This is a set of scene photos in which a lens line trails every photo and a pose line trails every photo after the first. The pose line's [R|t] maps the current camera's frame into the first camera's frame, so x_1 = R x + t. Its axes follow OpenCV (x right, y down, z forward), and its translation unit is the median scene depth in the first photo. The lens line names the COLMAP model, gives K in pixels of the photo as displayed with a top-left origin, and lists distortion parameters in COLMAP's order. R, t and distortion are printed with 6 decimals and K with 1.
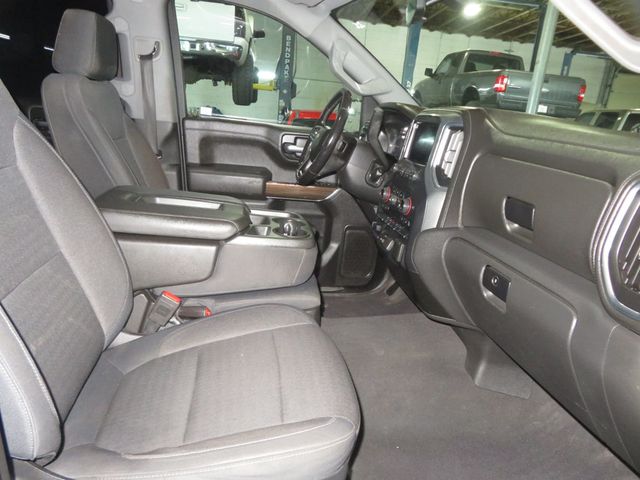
lens RADIAL K [[462.2, 0, 316.1], [0, 462.2, 239.2], [0, 0, 1]] dist [-0.011242, 0.009982]
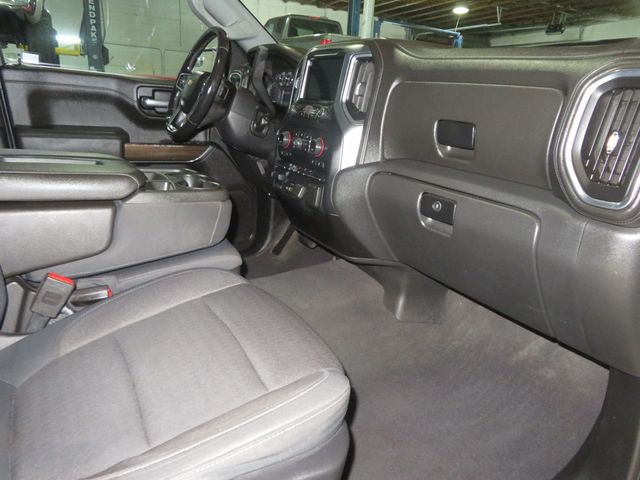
lens RADIAL K [[462.2, 0, 318.2], [0, 462.2, 240.6], [0, 0, 1]] dist [-0.011242, 0.009982]
pose [[0.931548, -0.131780, 0.338898, -0.139095], [0.110597, 0.990545, 0.081166, 0.039142], [-0.346390, -0.038129, 0.937315, 0.108830]]
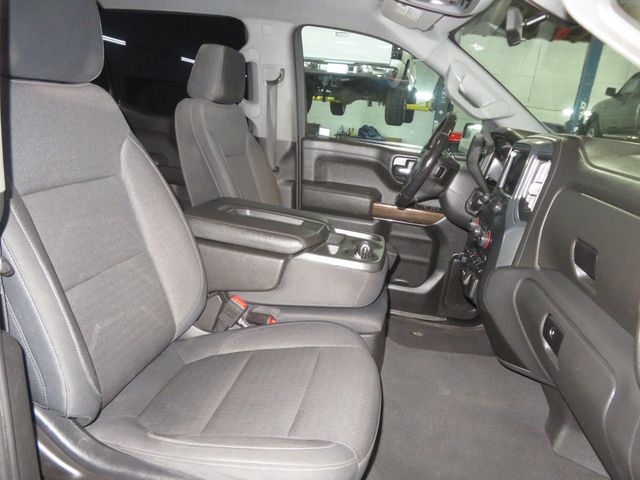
lens RADIAL K [[462.2, 0, 314.8], [0, 462.2, 237.3], [0, 0, 1]] dist [-0.011242, 0.009982]
pose [[0.943620, 0.092630, -0.317806, 0.157880], [-0.106441, 0.993970, -0.026334, -0.013372], [0.313450, 0.058677, 0.947790, 0.012115]]
